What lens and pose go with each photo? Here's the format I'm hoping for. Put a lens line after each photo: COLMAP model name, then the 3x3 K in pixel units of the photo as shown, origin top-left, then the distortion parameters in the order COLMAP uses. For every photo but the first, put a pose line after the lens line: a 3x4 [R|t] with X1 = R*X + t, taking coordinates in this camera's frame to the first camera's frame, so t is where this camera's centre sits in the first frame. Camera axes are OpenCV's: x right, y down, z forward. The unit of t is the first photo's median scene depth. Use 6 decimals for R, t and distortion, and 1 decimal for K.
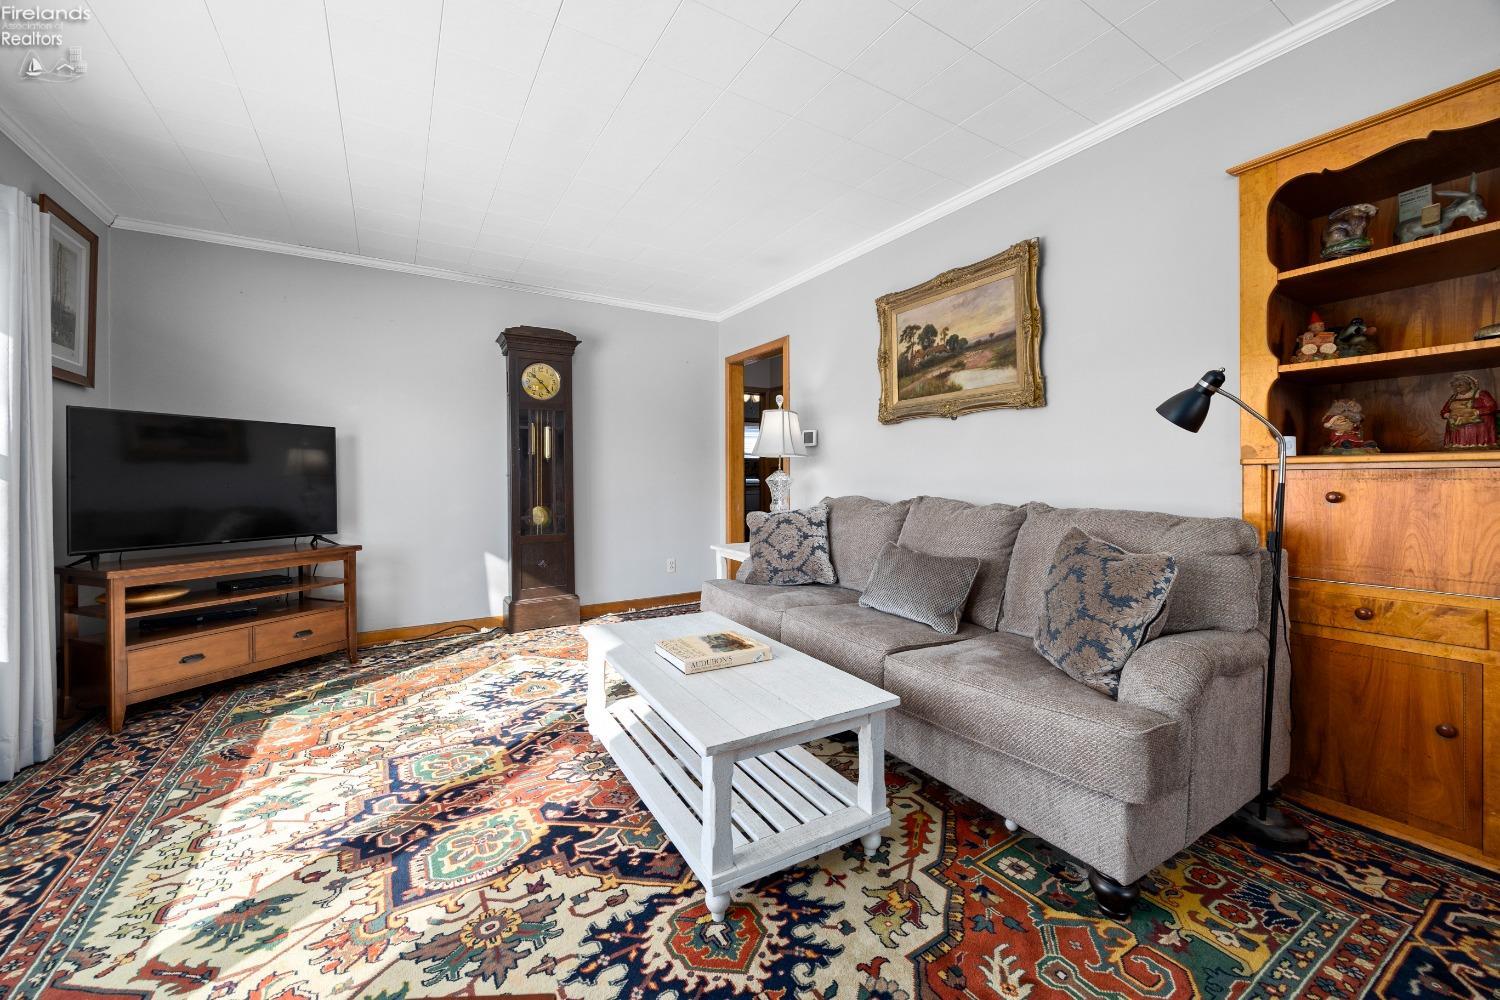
lens RADIAL K [[577.5, 0, 749.5], [0, 577.5, 480.8], [0, 0, 1]] dist [-0.002789, -0.000258]
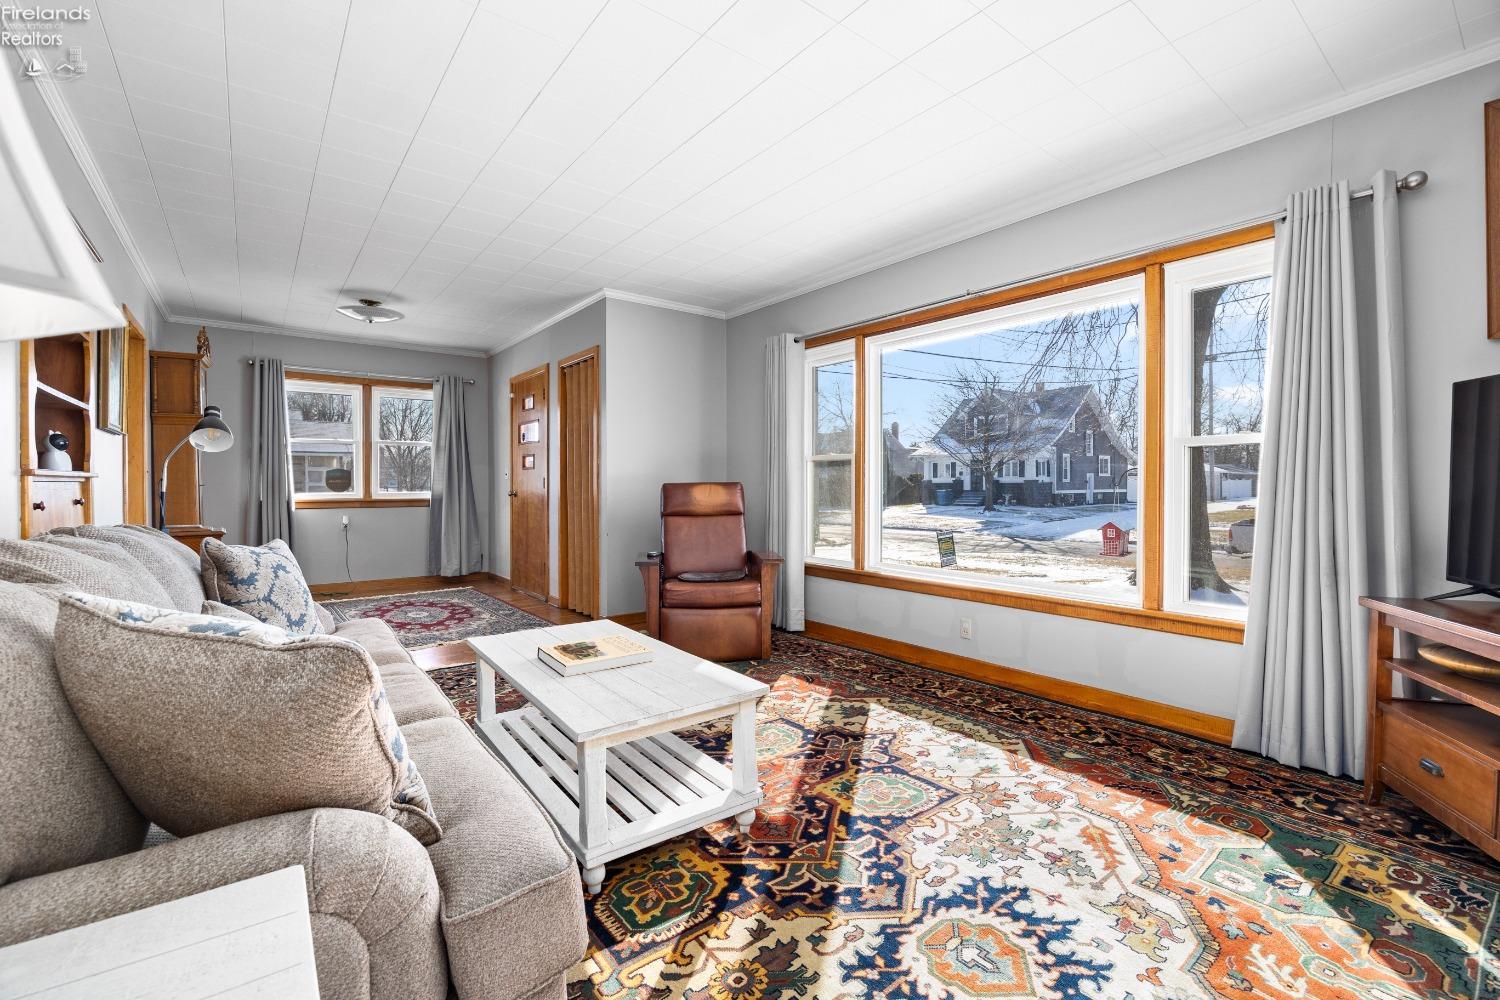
lens RADIAL K [[645.6, 0, 754.3], [0, 645.6, 497.6], [0, 0, 1]] dist [-0.025293, 0.004051]
pose [[-0.993621, 0.009276, -0.112386, -0.234955], [0.006234, 0.999605, 0.027388, -0.011749], [0.112595, 0.026512, -0.993287, 2.300342]]
